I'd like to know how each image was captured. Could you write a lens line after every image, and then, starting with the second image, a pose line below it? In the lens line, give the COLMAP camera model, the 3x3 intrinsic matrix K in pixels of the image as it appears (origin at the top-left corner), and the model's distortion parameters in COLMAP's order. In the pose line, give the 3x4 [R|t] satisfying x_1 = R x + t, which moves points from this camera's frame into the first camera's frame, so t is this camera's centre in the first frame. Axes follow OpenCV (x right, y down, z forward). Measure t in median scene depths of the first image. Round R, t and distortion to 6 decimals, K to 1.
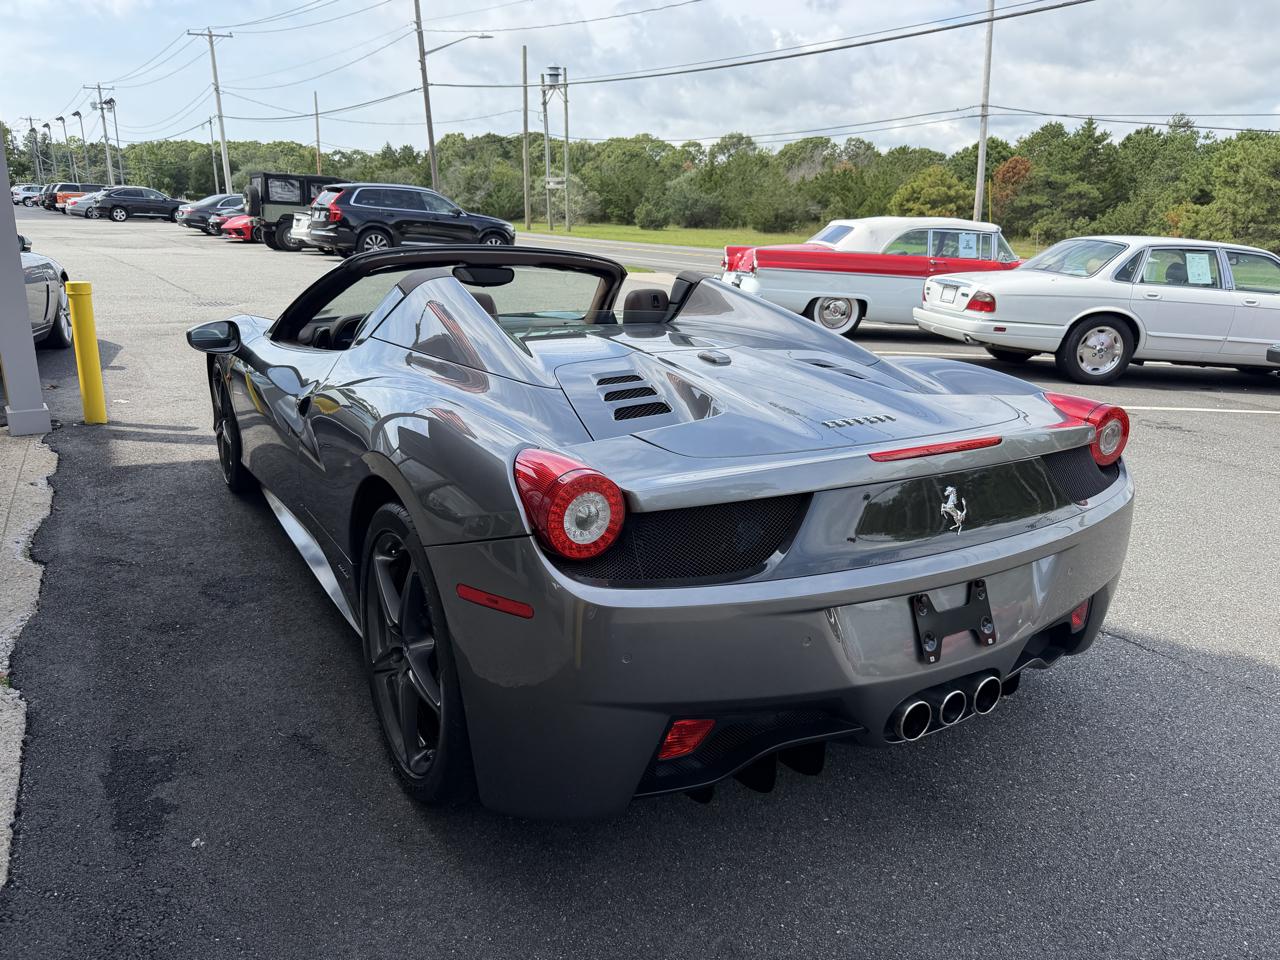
lens RADIAL K [[901.9, 0, 643.5], [0, 901.9, 480.2], [0, 0, 1]] dist [0.061878, -0.079930]
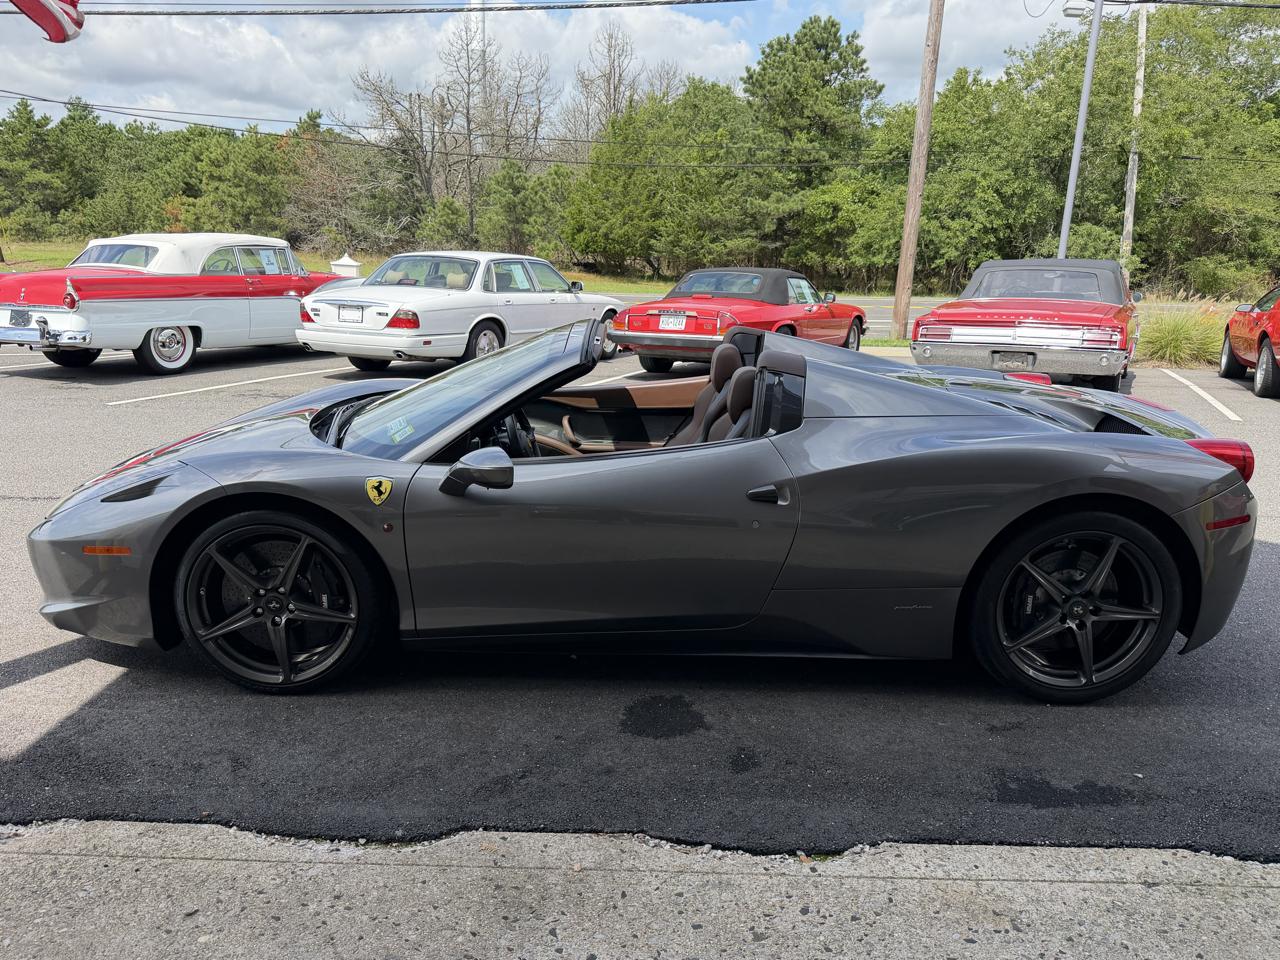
lens RADIAL K [[938.7, 0, 644.9], [0, 938.7, 480.4], [0, 0, 1]] dist [0.096603, -0.153827]
pose [[0.512188, -0.242587, 0.823902, -0.190184], [0.239334, 0.961598, 0.134344, -0.040004], [-0.824853, 0.128378, 0.550578, 0.073683]]
